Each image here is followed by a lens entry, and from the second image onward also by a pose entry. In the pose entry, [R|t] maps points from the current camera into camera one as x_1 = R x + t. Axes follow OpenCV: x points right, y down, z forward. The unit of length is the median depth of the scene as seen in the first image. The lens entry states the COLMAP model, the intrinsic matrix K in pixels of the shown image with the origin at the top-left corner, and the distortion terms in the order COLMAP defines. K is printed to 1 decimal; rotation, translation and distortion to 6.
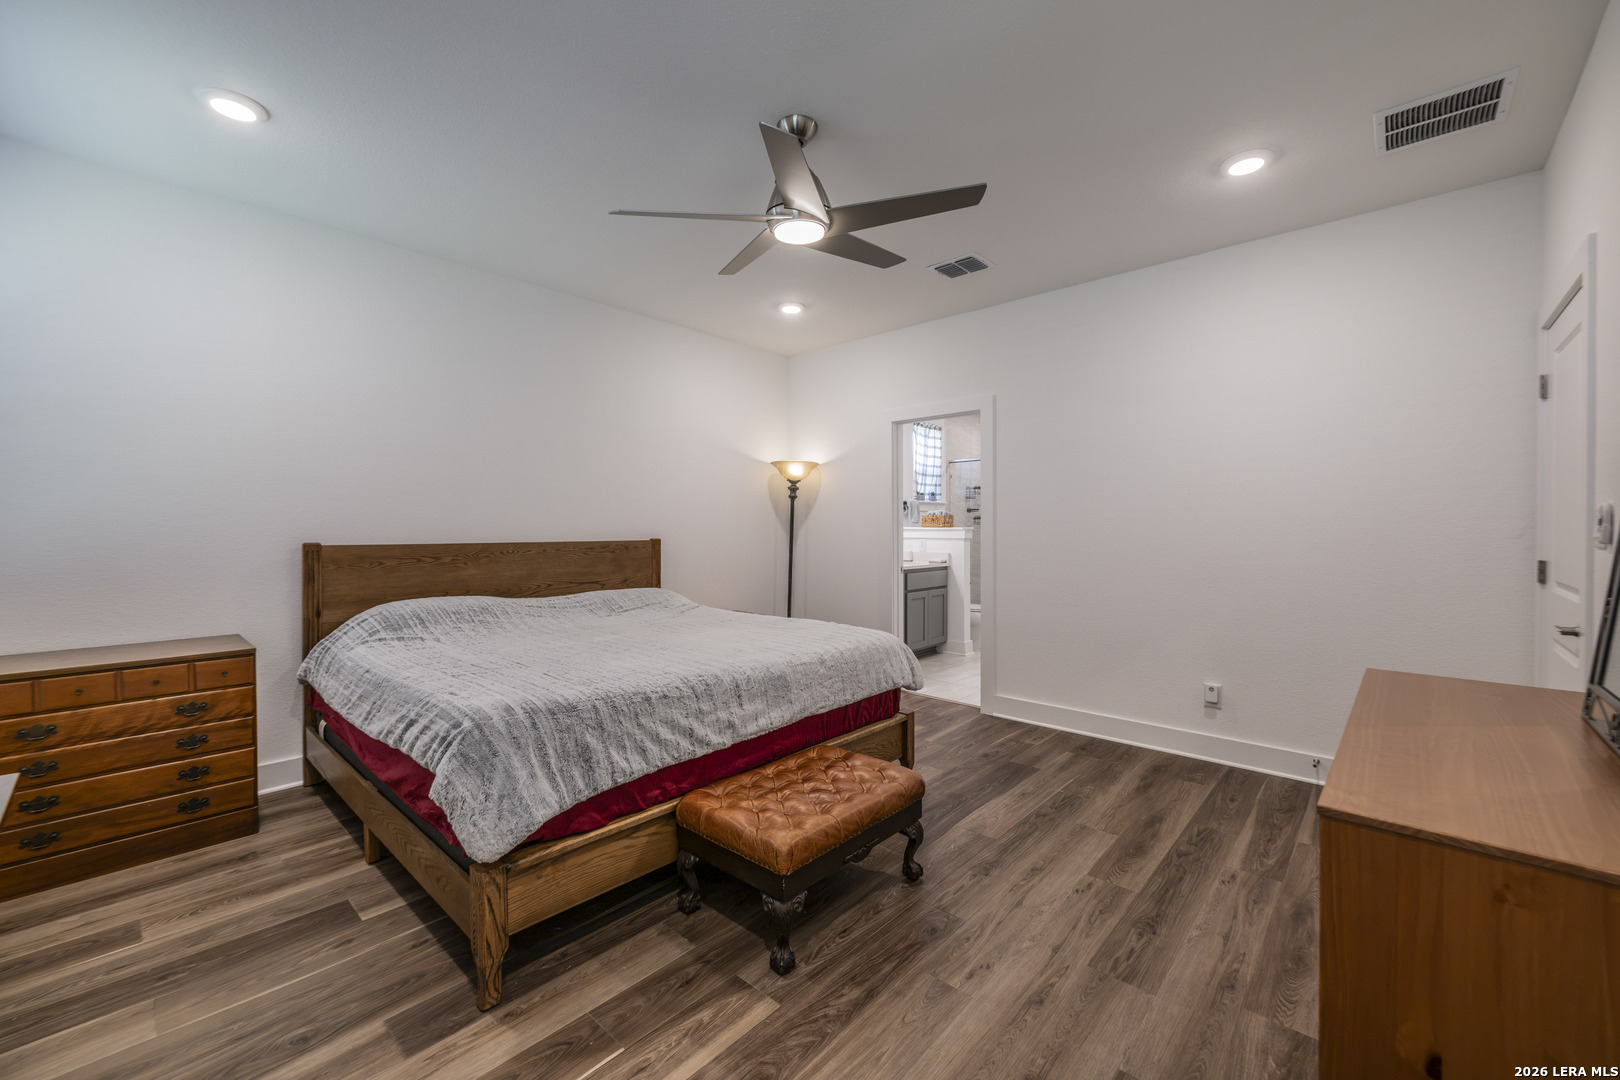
lens RADIAL K [[647.2, 0, 812.0], [0, 647.2, 542.7], [0, 0, 1]] dist [0.002239, 0.000838]
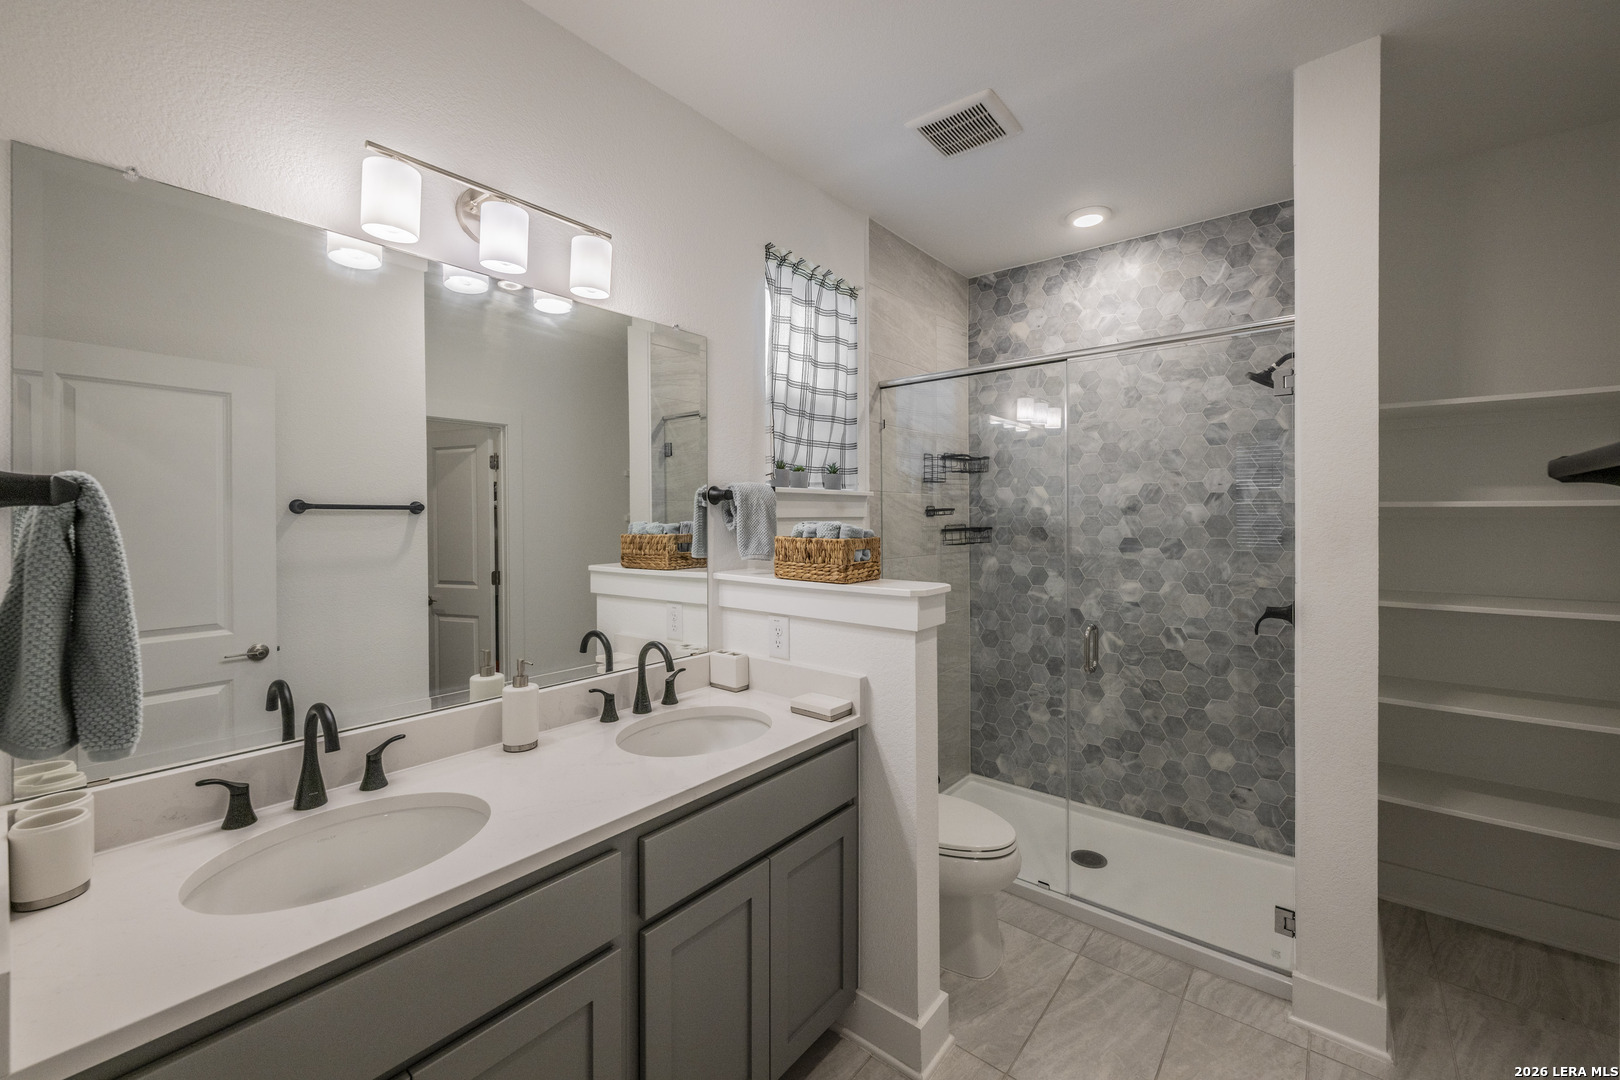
lens RADIAL K [[647.2, 0, 804.3], [0, 647.2, 529.2], [0, 0, 1]] dist [0.002239, 0.000838]
pose [[0.998525, -0.002519, 0.054234, 0.151599], [0.002818, 0.999981, -0.005439, -0.040028], [-0.054219, 0.005584, 0.998513, 0.641481]]
